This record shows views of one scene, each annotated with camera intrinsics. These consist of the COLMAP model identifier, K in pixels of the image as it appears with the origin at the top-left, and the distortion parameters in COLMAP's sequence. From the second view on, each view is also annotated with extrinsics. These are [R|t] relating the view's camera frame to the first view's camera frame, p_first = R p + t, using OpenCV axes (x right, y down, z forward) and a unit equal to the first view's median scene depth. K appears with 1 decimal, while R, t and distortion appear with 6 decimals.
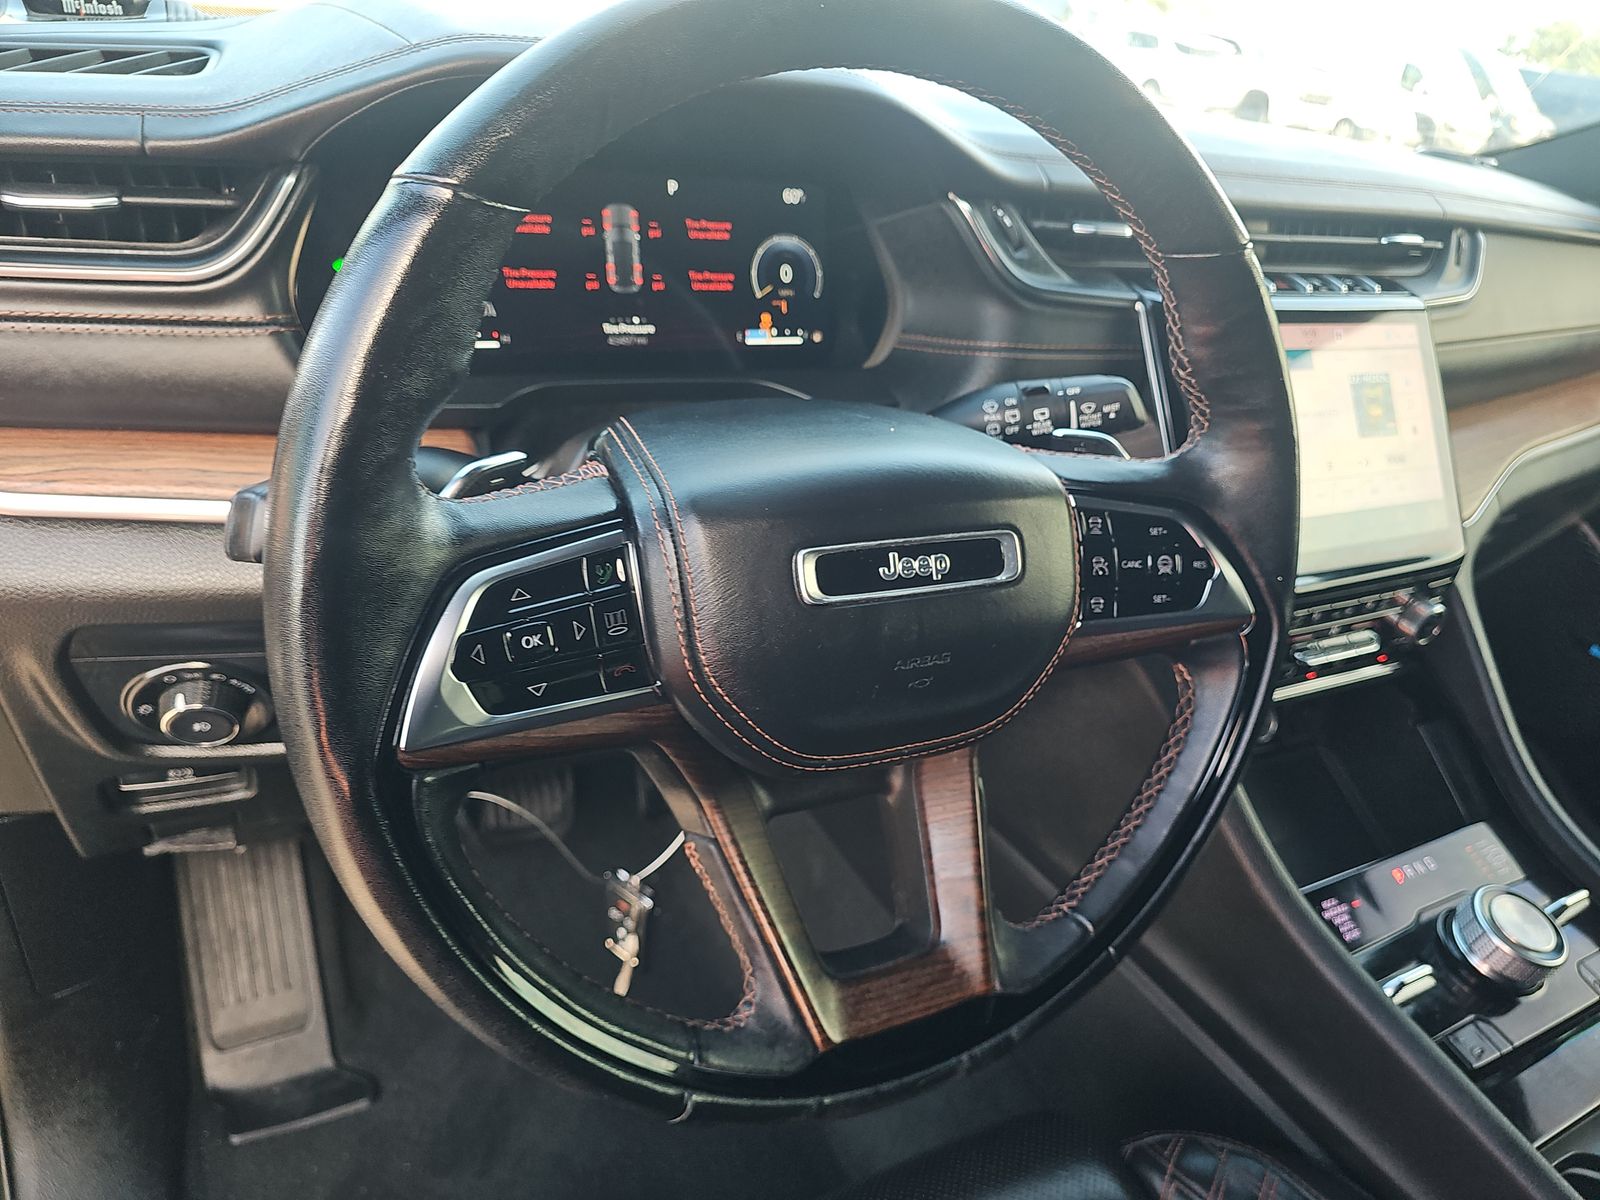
lens RADIAL K [[1087.1, 0, 800.0], [0, 1087.1, 600.0], [0, 0, 1]] dist [-0.000631, -0.005881]
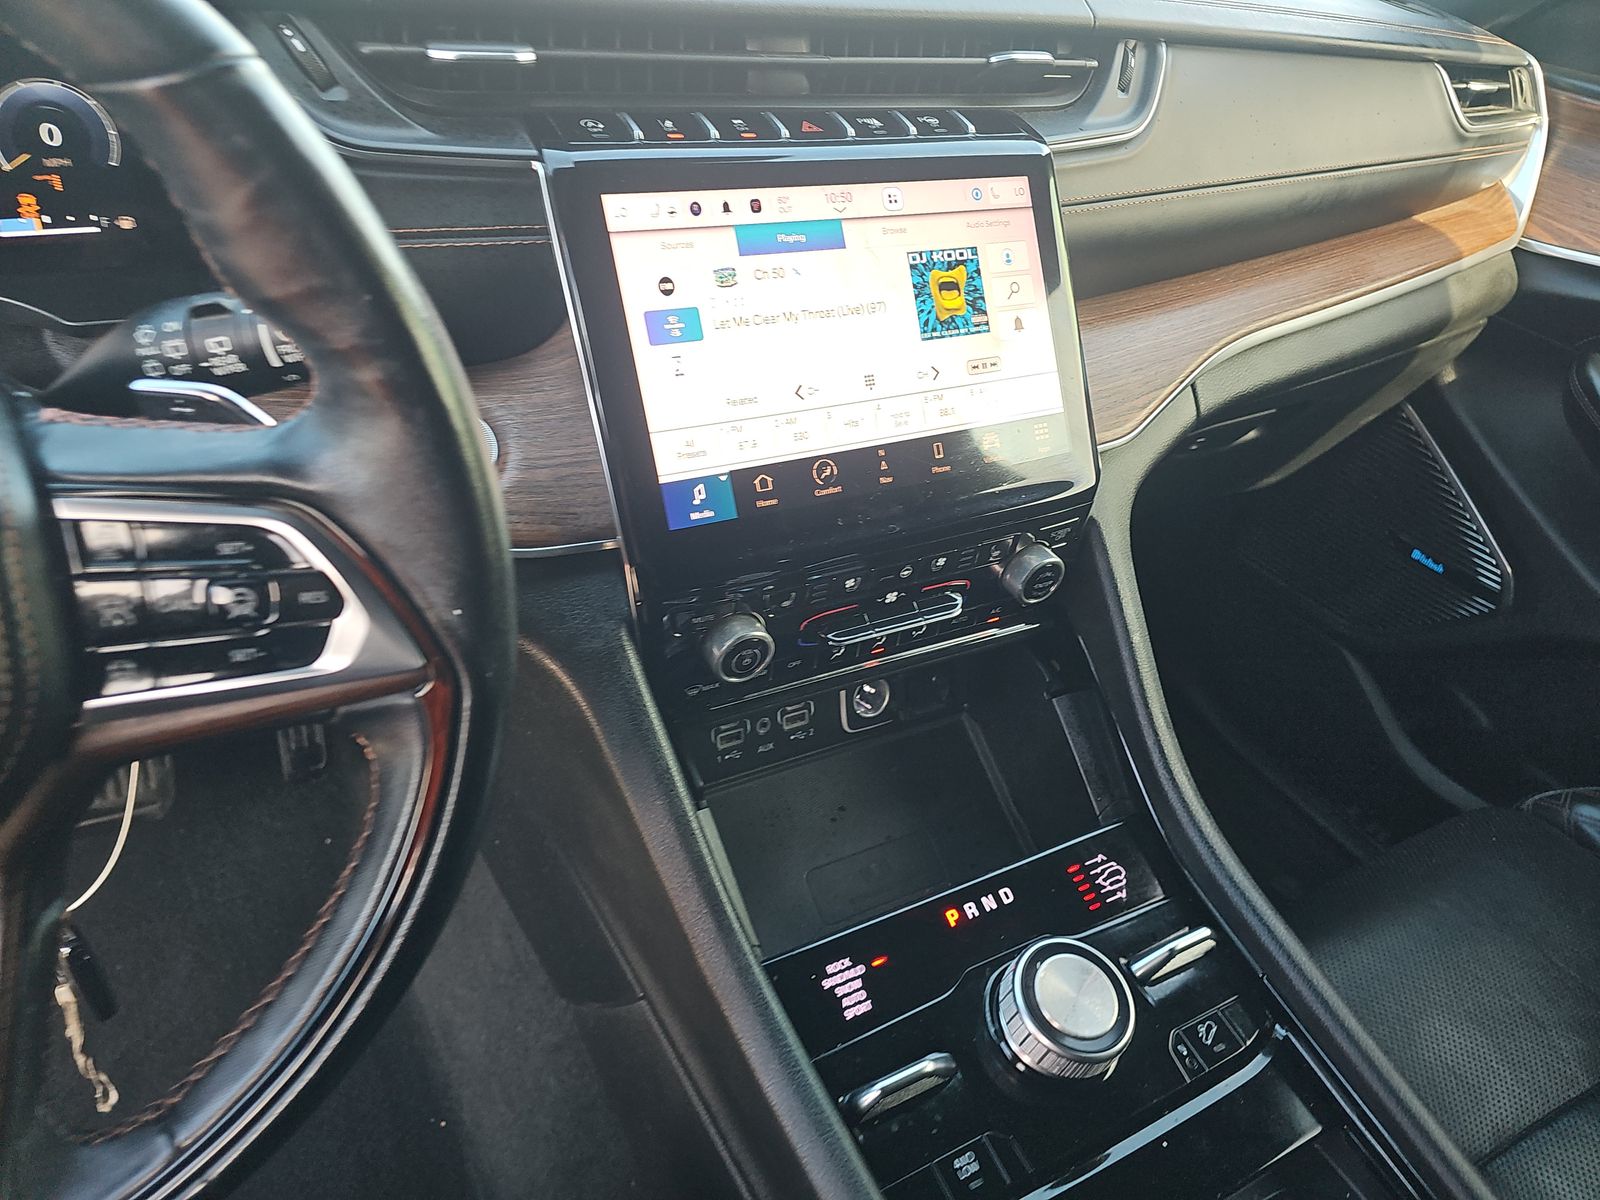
lens RADIAL K [[1051.9, 0, 801.5], [0, 1051.9, 570.0], [0, 0, 1]] dist [0.050615, -0.049463]
pose [[0.999506, -0.027705, -0.014823, 0.480994], [0.029073, 0.994373, 0.101866, -0.074680], [0.011917, -0.102247, 0.994688, 0.287015]]
